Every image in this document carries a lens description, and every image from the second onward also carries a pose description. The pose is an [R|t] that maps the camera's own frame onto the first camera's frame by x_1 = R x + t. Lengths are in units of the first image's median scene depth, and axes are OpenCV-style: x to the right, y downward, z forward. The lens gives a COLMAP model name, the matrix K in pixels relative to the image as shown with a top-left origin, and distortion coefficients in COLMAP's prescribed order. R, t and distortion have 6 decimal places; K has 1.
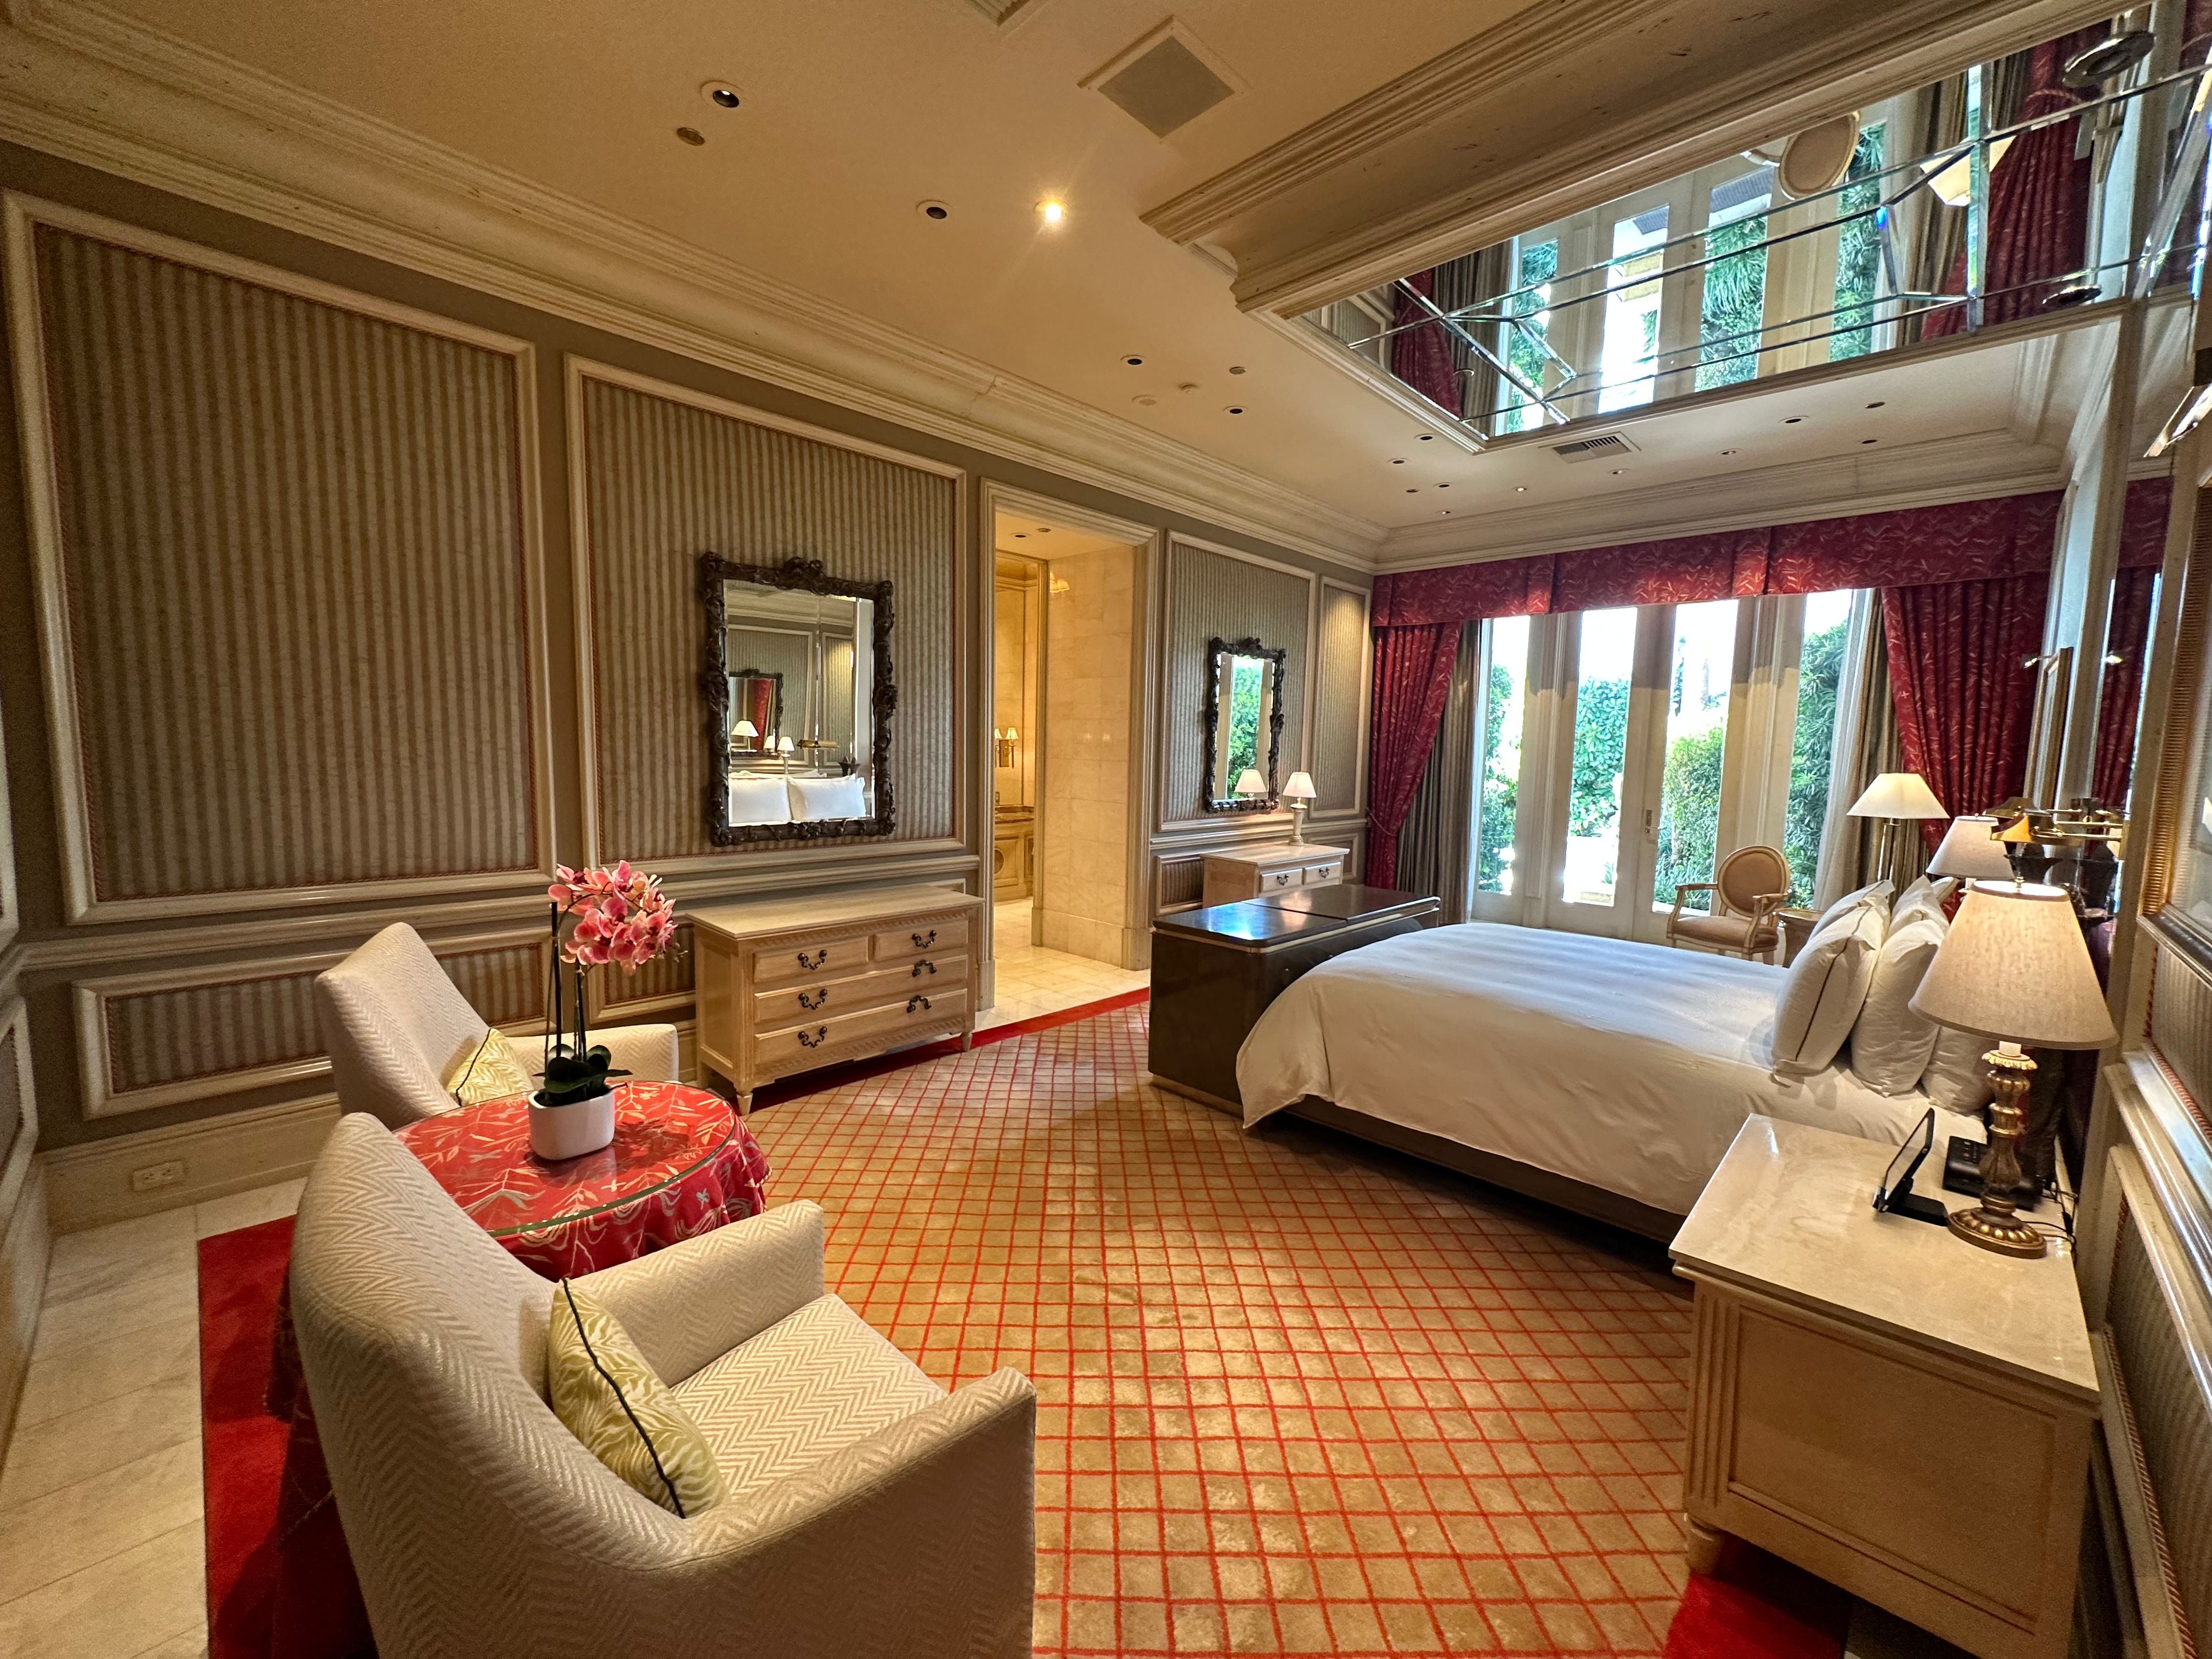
lens RADIAL K [[886.1, 0, 1102.4], [0, 886.1, 829.0], [0, 0, 1]] dist [-0.004263, -0.000168]
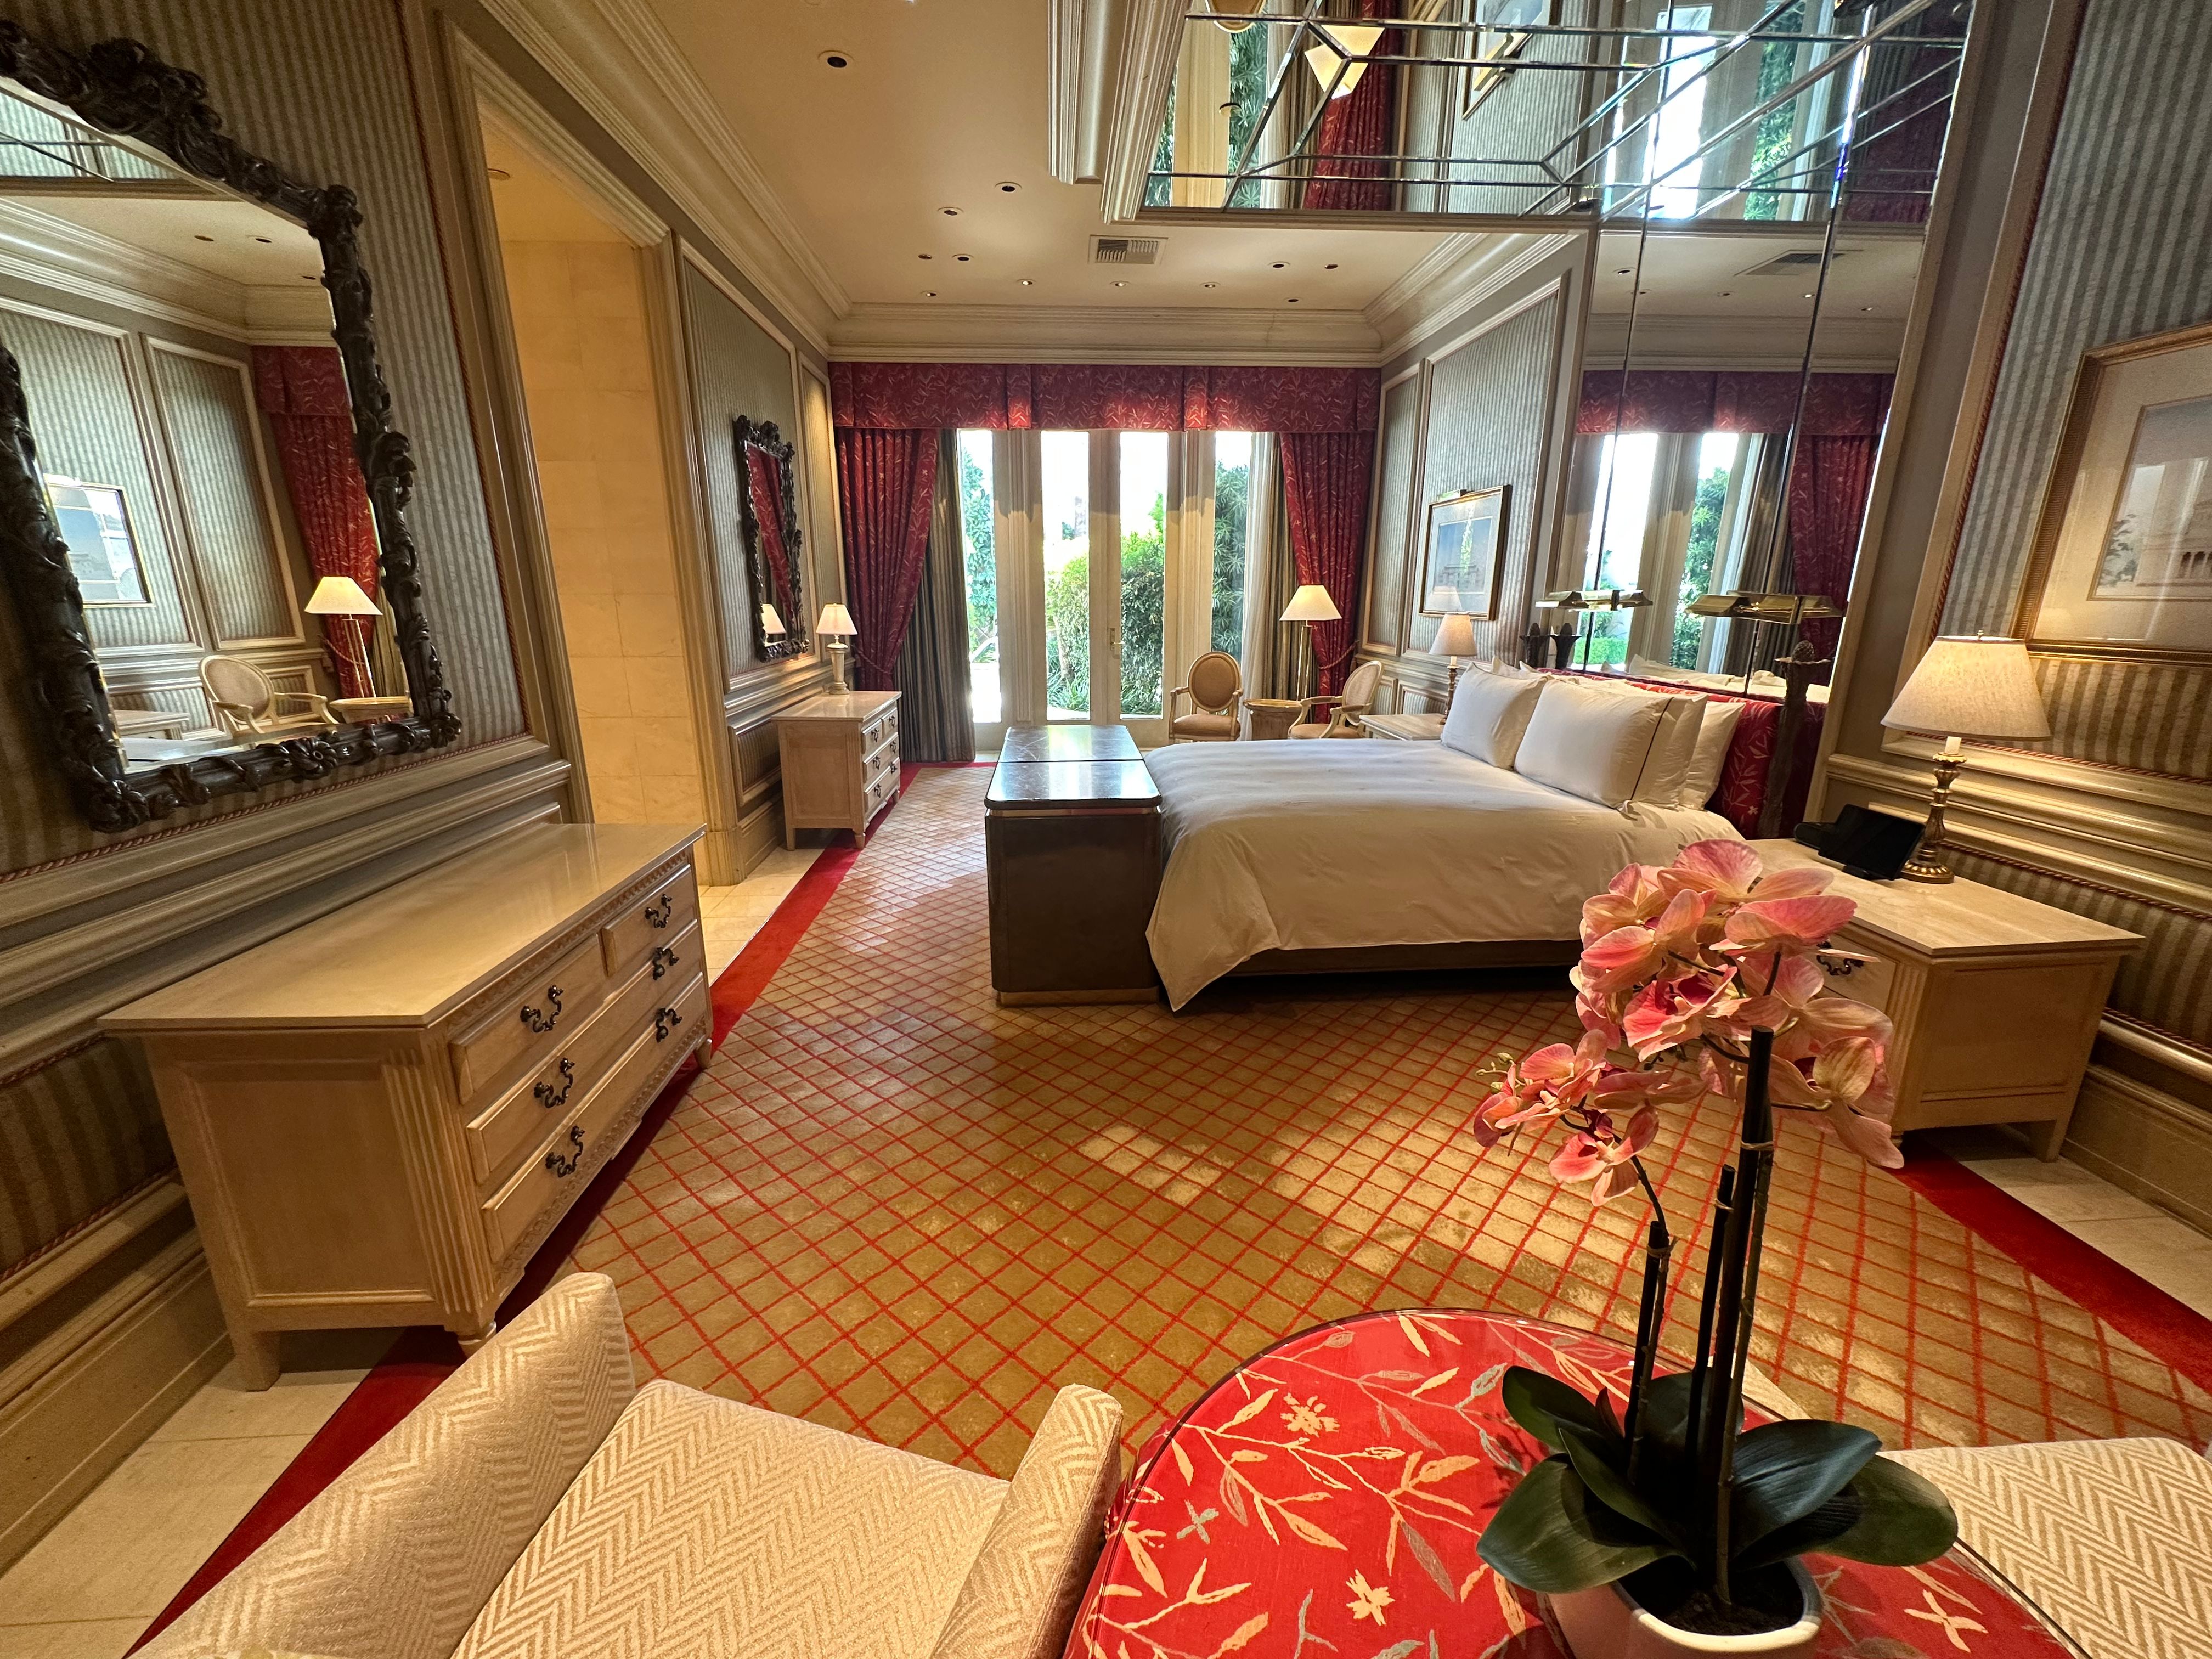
lens RADIAL K [[886.1, 0, 1106.4], [0, 886.1, 831.4], [0, 0, 1]] dist [-0.004263, -0.000168]
pose [[0.672421, -0.217081, 0.707620, -0.365496], [0.086710, 0.972545, 0.215957, -0.022161], [-0.735073, -0.083856, 0.672783, 0.375775]]
